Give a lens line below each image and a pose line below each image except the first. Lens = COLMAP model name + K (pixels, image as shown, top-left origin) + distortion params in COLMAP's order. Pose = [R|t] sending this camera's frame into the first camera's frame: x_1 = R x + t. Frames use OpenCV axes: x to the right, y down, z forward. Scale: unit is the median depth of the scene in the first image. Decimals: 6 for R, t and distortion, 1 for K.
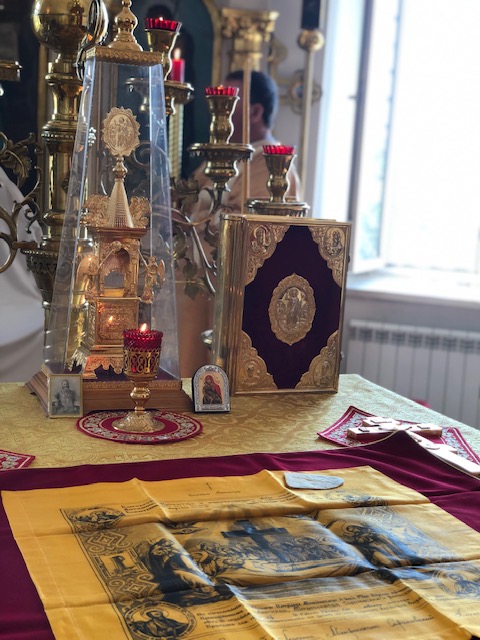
lens RADIAL K [[947.5, 0, 240.0], [0, 947.5, 320.0], [0, 0, 1]] dist [0.053814, 0.041098]
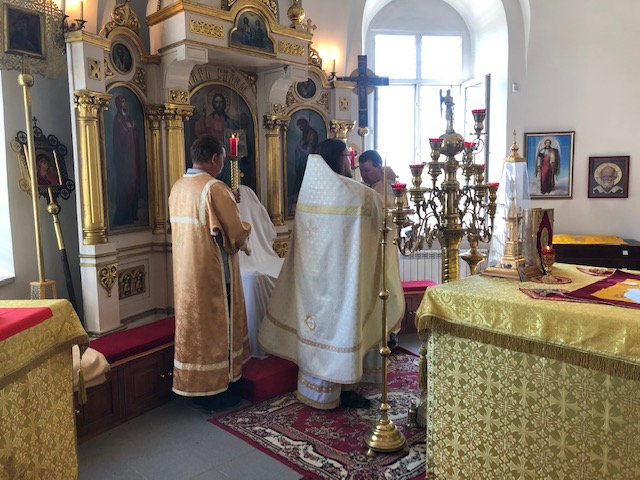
lens RADIAL K [[527.1, 0, 317.7], [0, 527.1, 243.1], [0, 0, 1]] dist [-0.003576, -0.008123]
pose [[0.924001, -0.111532, 0.365764, -1.120350], [0.122742, 0.992411, -0.007459, -0.067209], [-0.362156, 0.051786, 0.930678, -0.270932]]
